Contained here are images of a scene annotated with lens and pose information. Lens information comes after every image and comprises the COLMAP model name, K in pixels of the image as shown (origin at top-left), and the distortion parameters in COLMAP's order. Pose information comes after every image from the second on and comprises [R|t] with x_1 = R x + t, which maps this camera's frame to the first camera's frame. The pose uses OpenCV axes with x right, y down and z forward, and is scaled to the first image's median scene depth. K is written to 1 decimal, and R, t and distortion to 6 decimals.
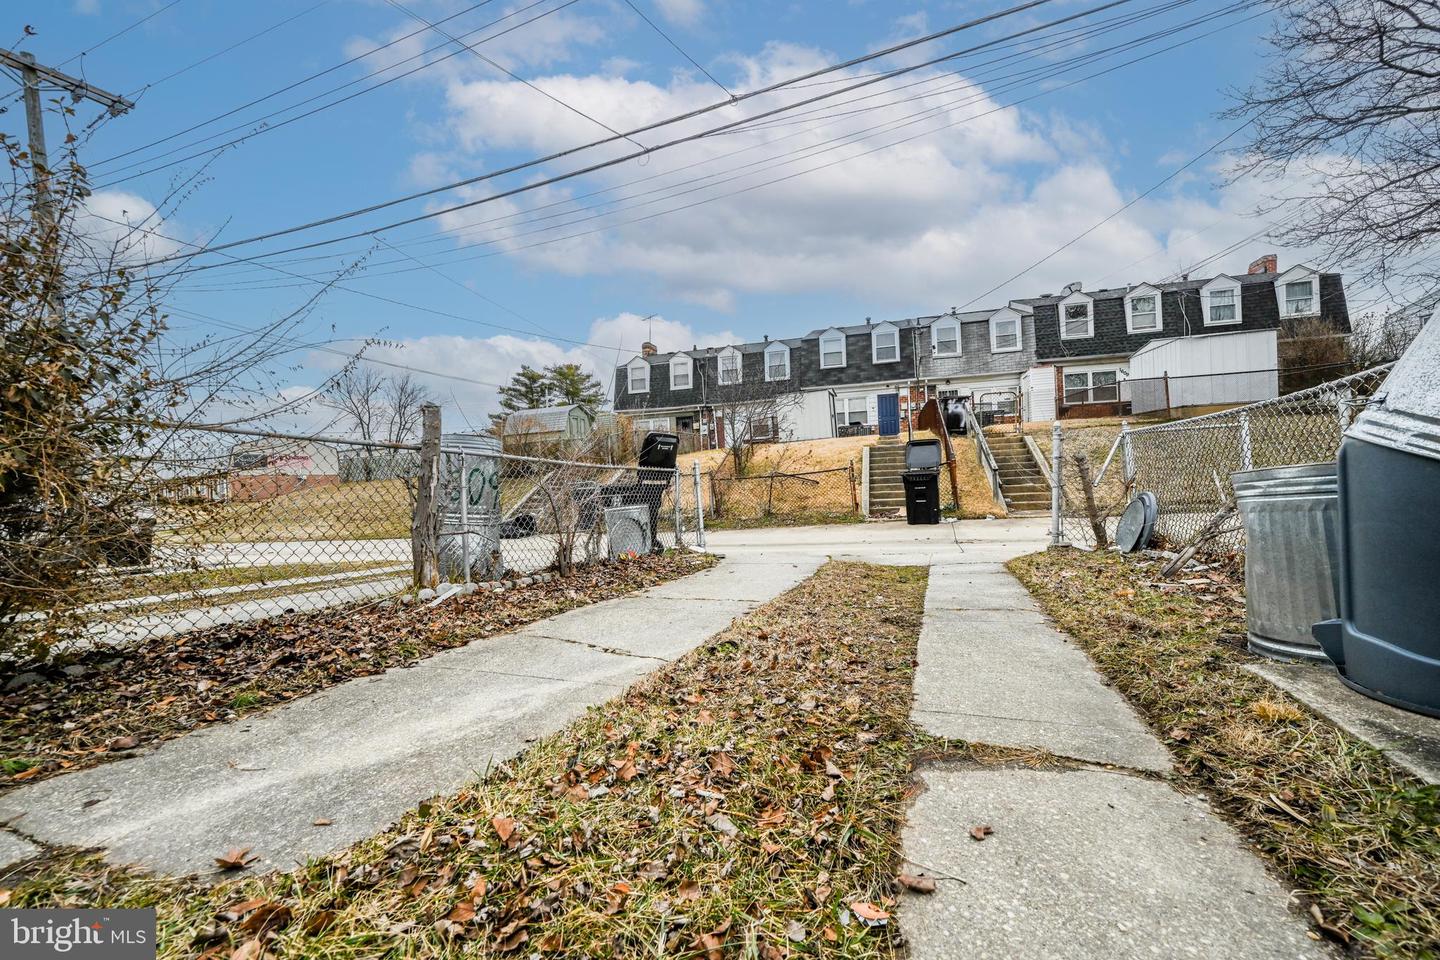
lens RADIAL K [[575.8, 0, 712.0], [0, 575.8, 477.6], [0, 0, 1]] dist [-0.000223, 0.000102]
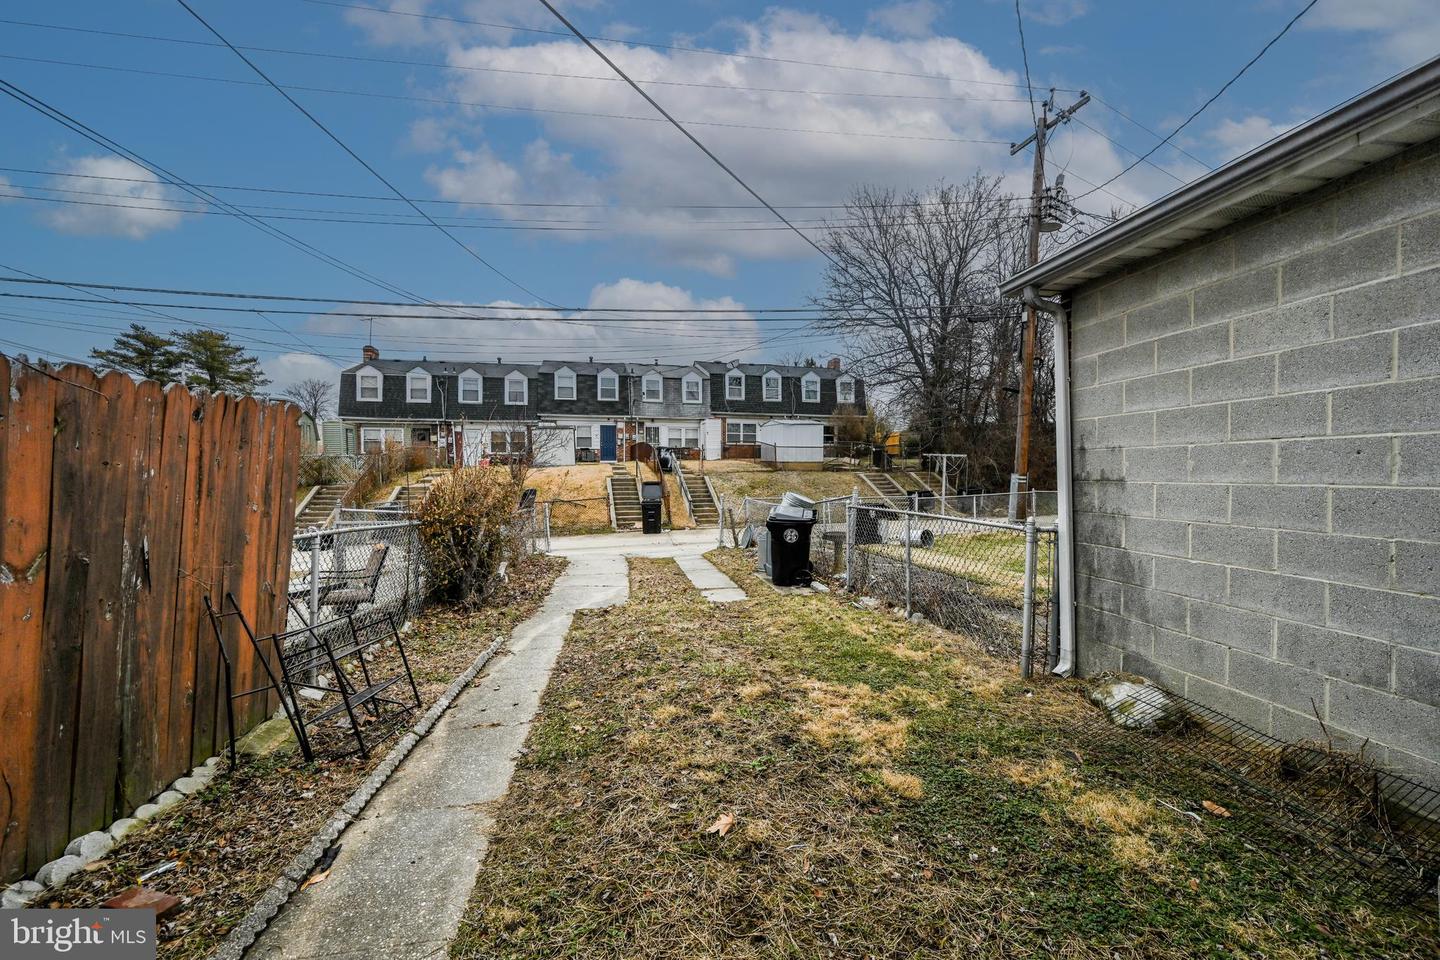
lens RADIAL K [[575.8, 0, 724.5], [0, 575.8, 485.2], [0, 0, 1]] dist [-0.000223, 0.000102]
pose [[0.852977, 0.022454, 0.521465, -0.146080], [-0.032449, 0.999423, 0.010044, -0.036521], [-0.520938, -0.025488, 0.853214, -0.238117]]
